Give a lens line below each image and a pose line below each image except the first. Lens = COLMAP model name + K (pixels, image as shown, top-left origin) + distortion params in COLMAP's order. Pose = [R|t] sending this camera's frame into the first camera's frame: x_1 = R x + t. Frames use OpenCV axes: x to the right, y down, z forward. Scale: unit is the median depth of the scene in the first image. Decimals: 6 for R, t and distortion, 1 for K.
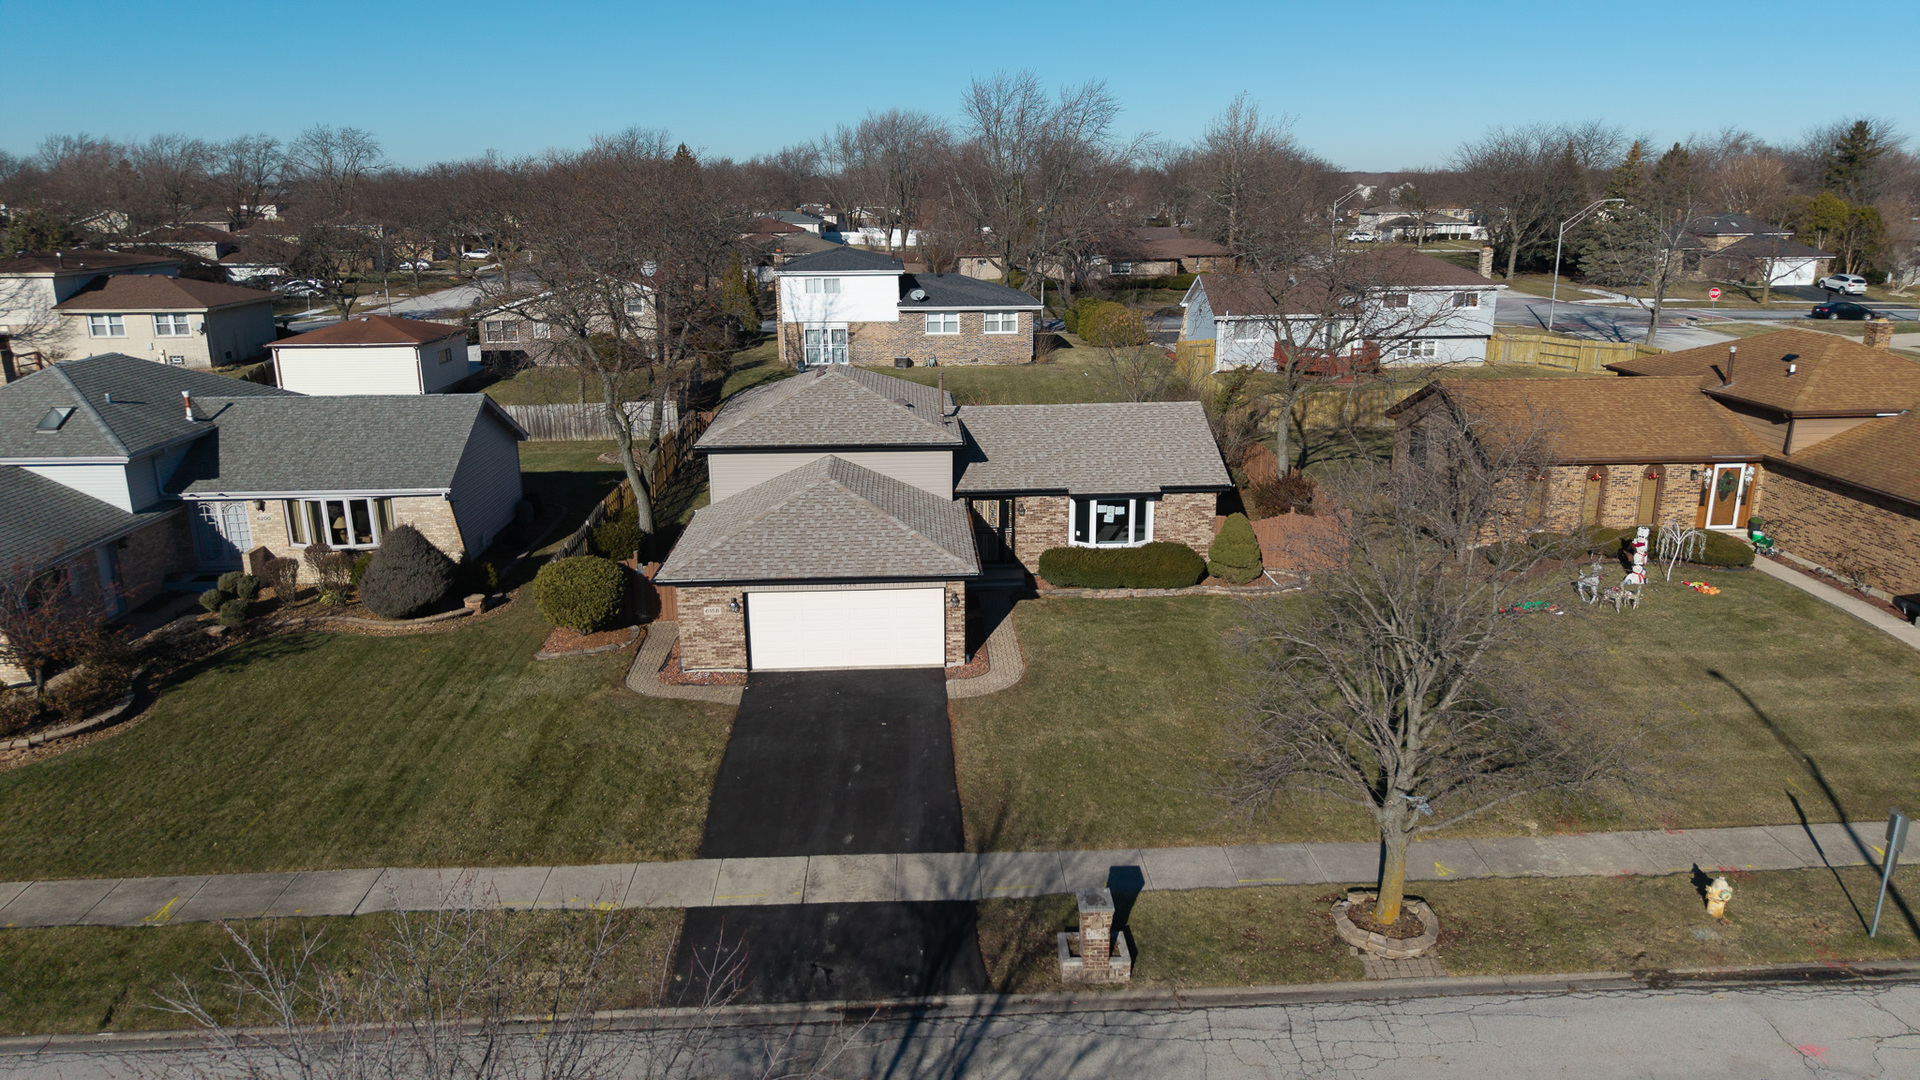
lens RADIAL K [[1309.7, 0, 960.0], [0, 1309.7, 540.0], [0, 0, 1]] dist [0.005701, -0.001524]
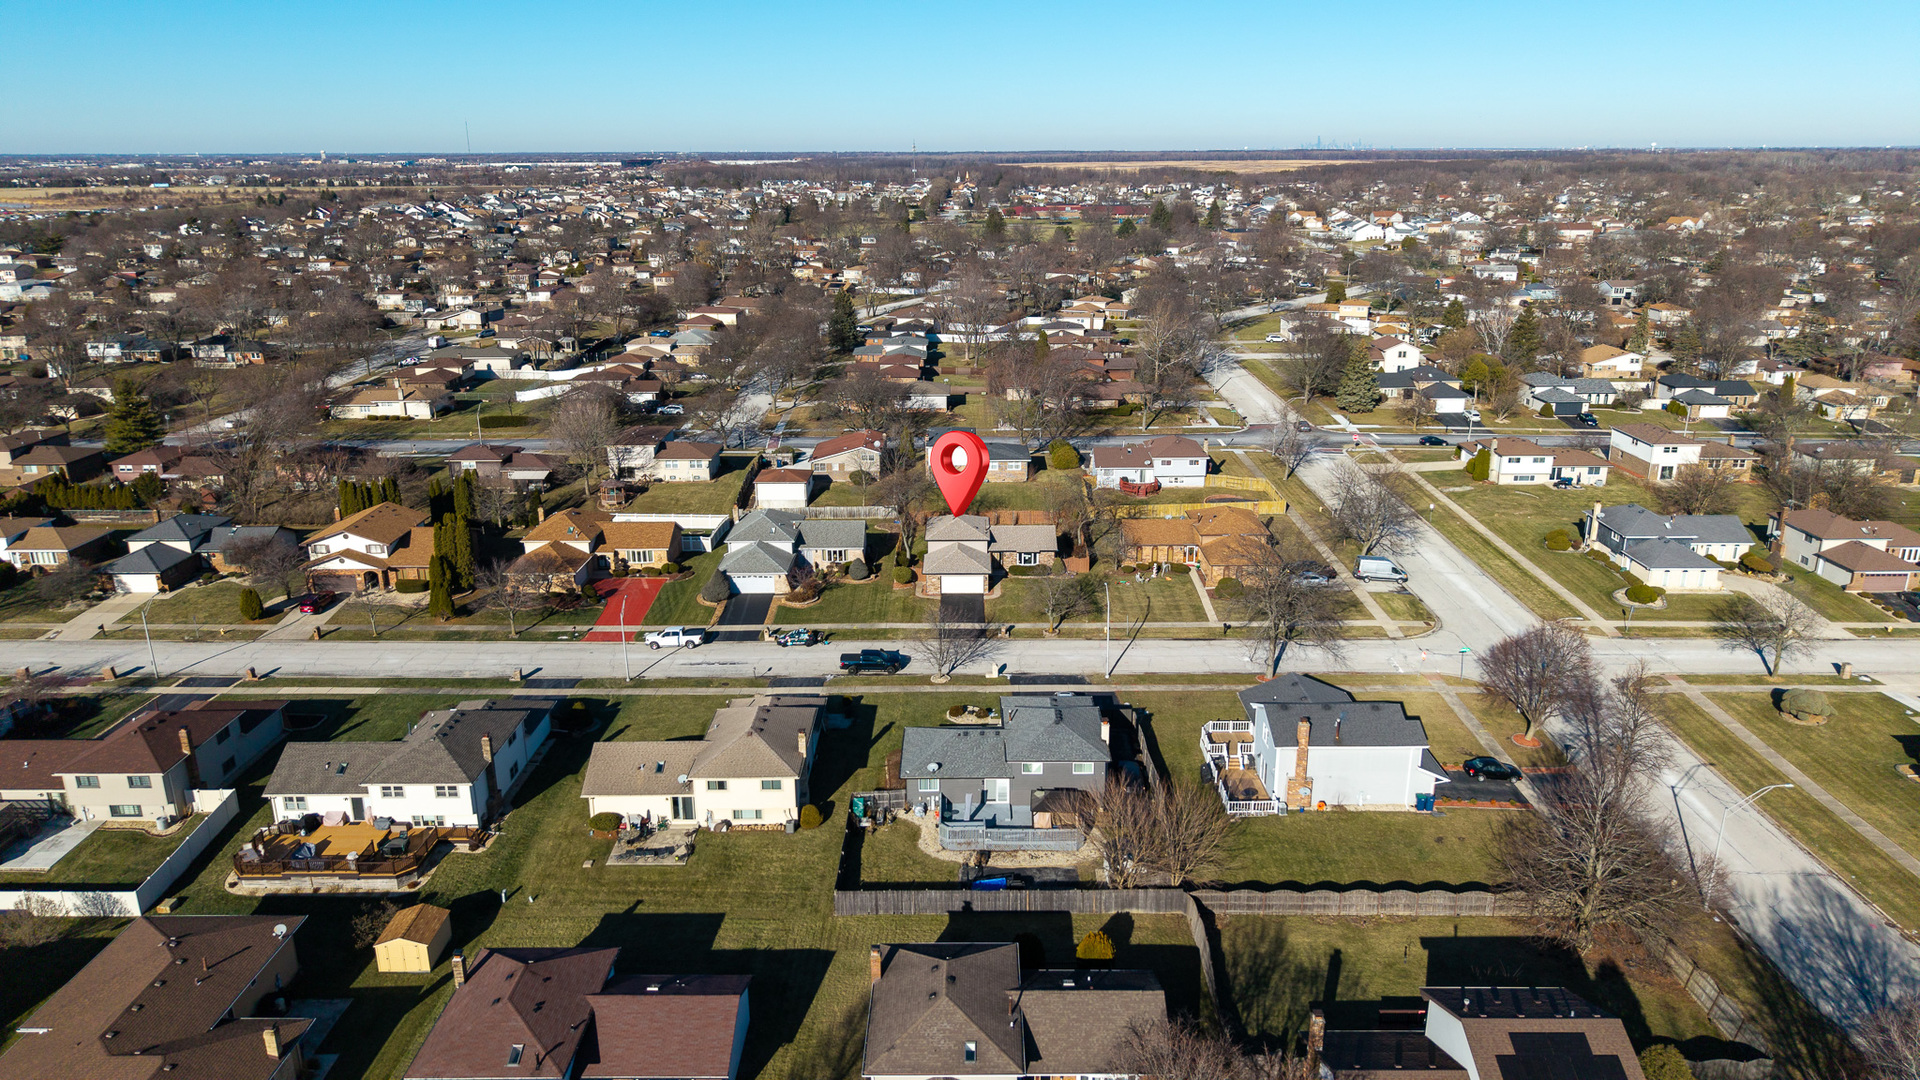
lens RADIAL K [[1309.7, 0, 960.0], [0, 1309.7, 540.0], [0, 0, 1]] dist [0.005701, -0.001524]
pose [[0.998428, 0.017059, -0.053387, 0.165330], [-0.015513, 0.999452, 0.029256, -0.246886], [0.053857, -0.028382, 0.998145, -3.987021]]
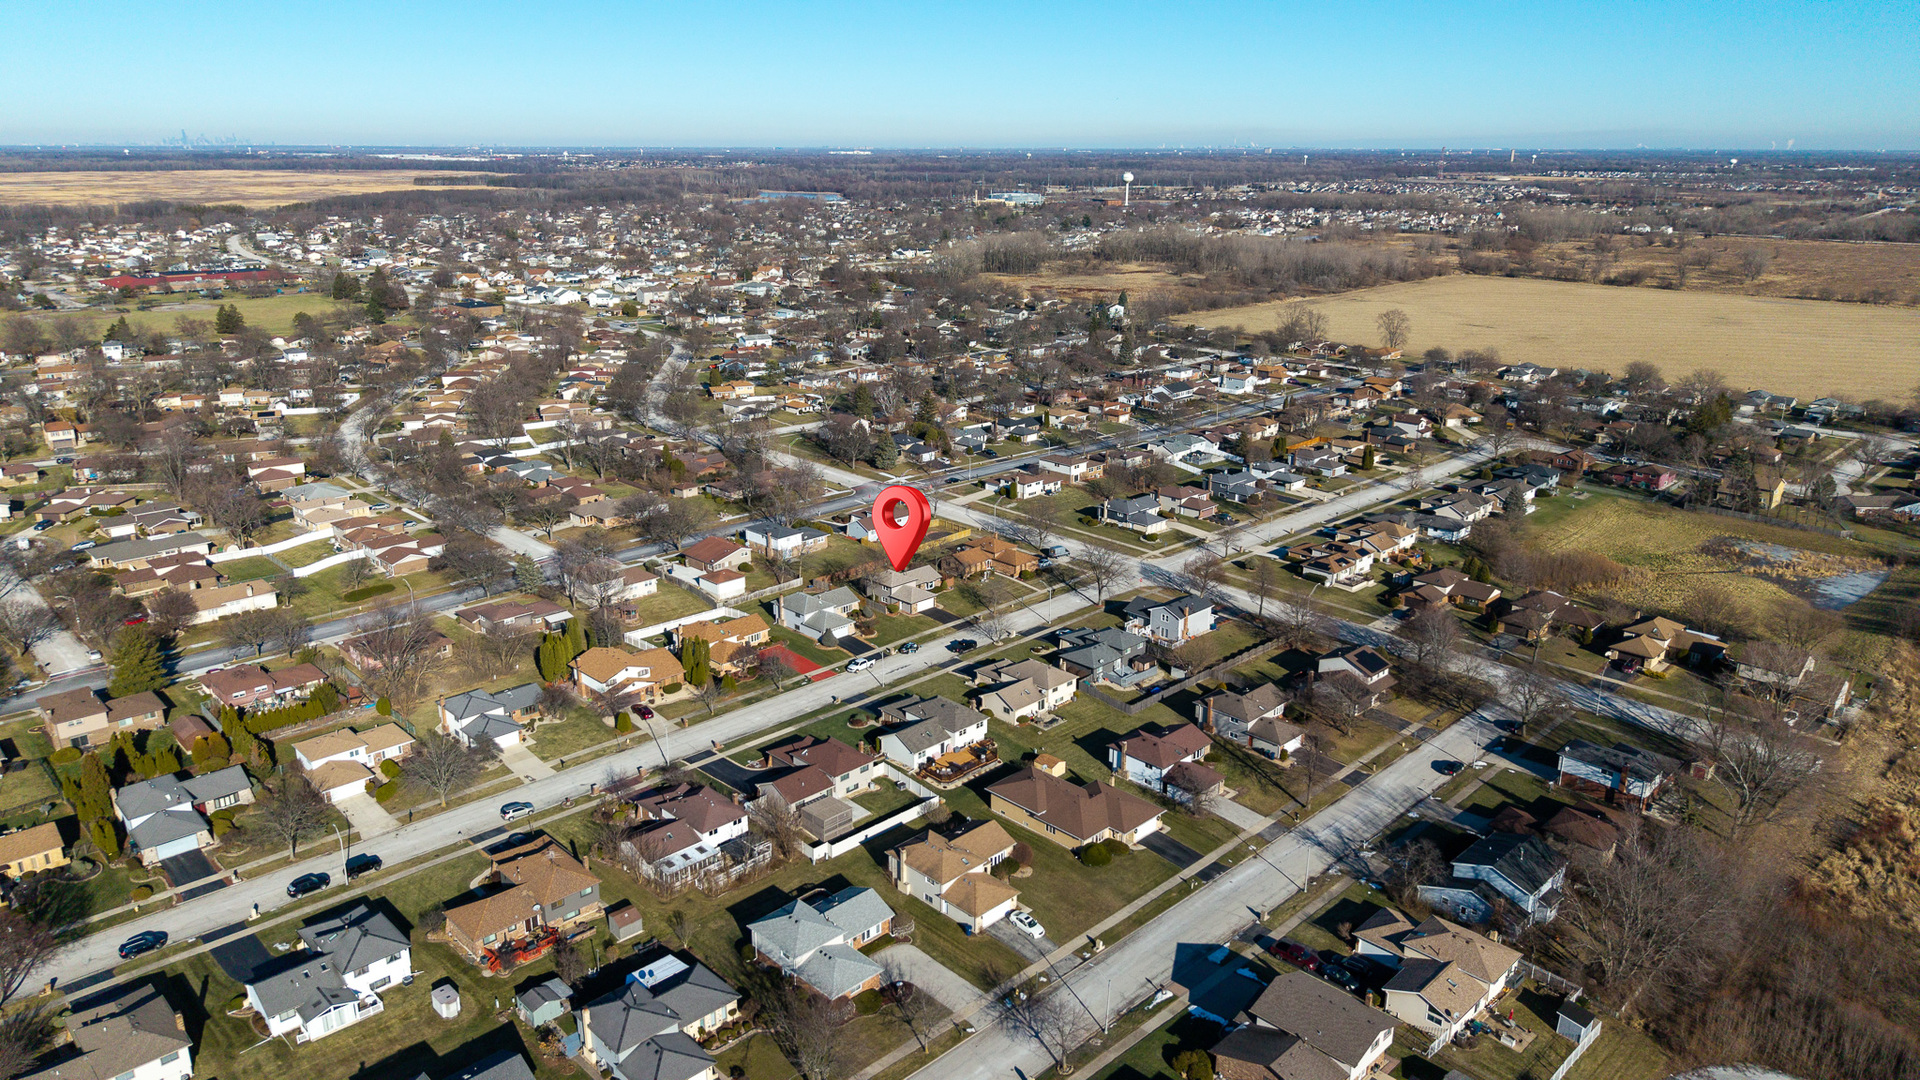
lens RADIAL K [[1309.7, 0, 960.0], [0, 1309.7, 540.0], [0, 0, 1]] dist [0.005701, -0.001524]
pose [[0.744659, -0.190796, 0.639593, -5.839747], [0.171416, 0.980799, 0.093007, -1.227502], [-0.645058, 0.040378, 0.763066, -6.386541]]
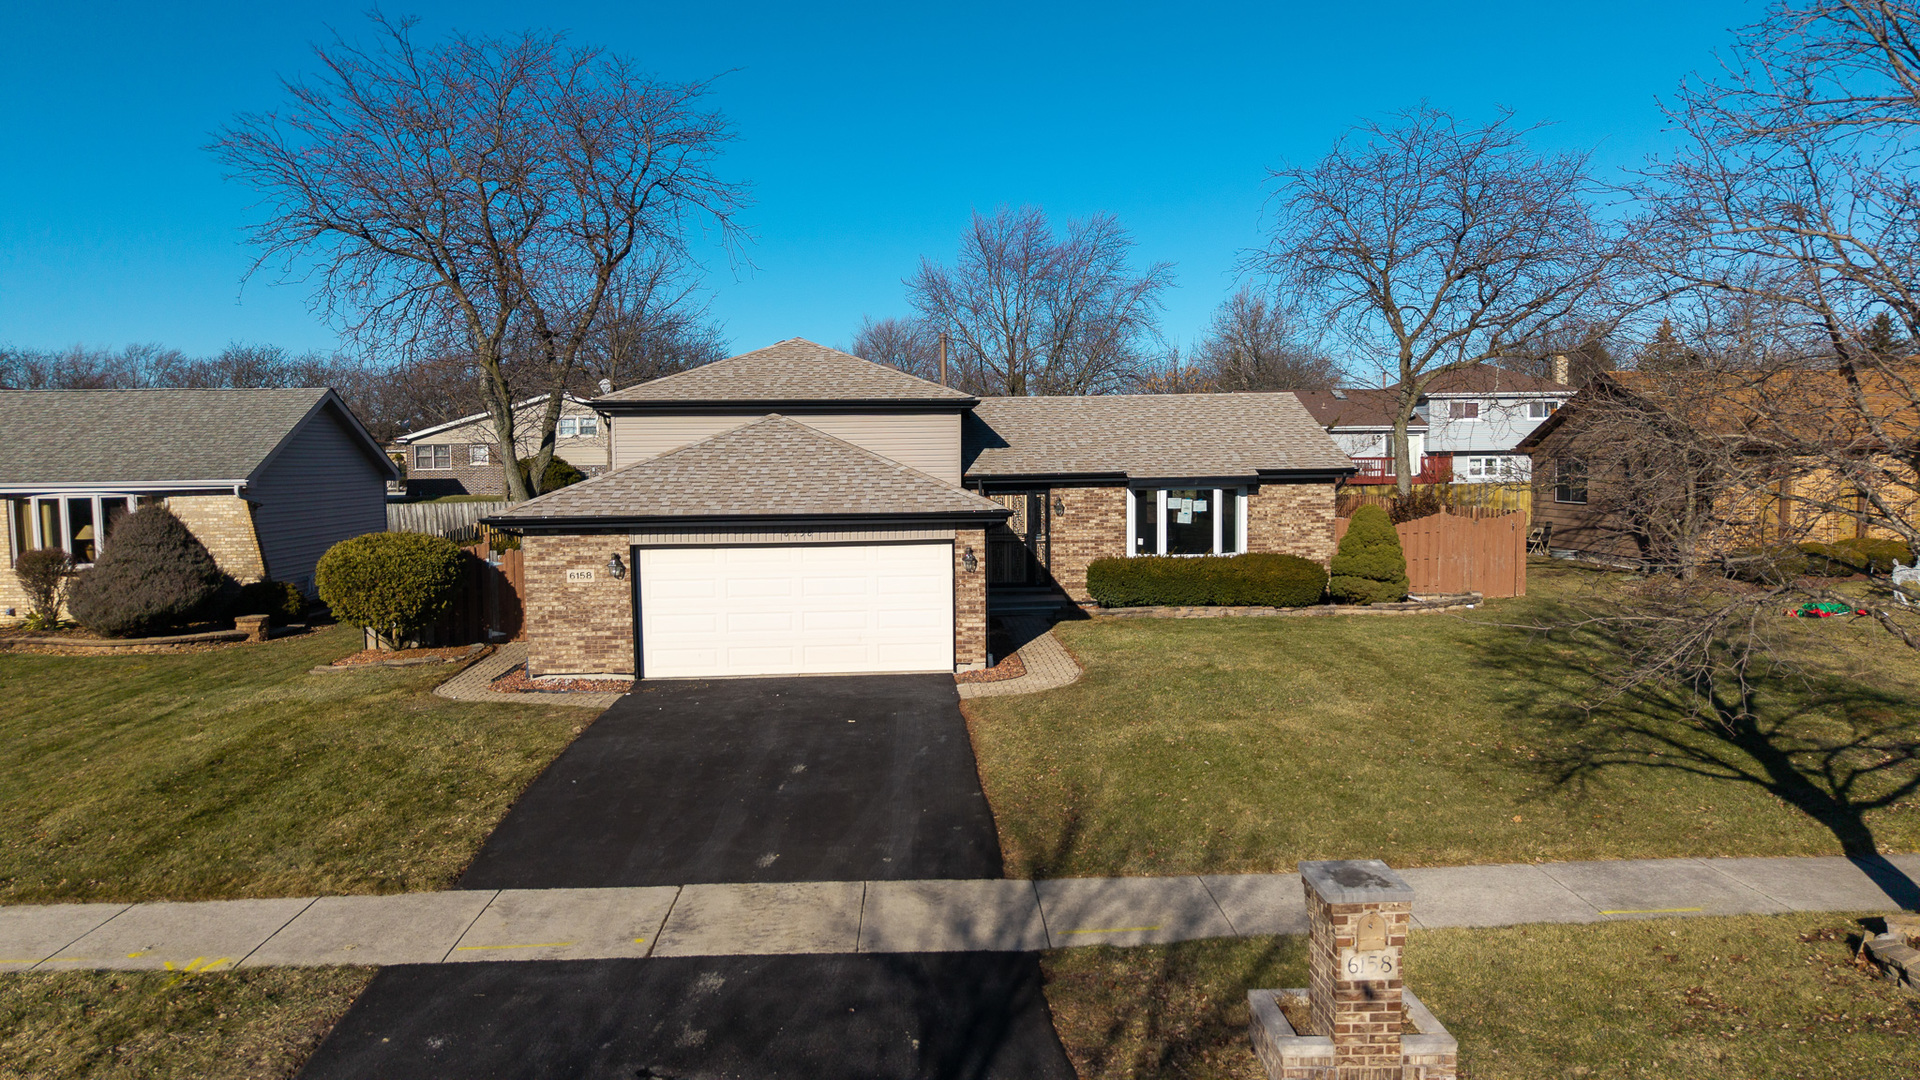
lens RADIAL K [[1310.1, 0, 960.0], [0, 1310.1, 540.0], [0, 0, 1]] dist [-0.004157, 0.000127]
pose [[0.999979, -0.005318, 0.003716, -0.011938], [0.005958, 0.979434, -0.201675, 0.182297], [-0.002568, 0.201693, 0.979445, 0.427129]]
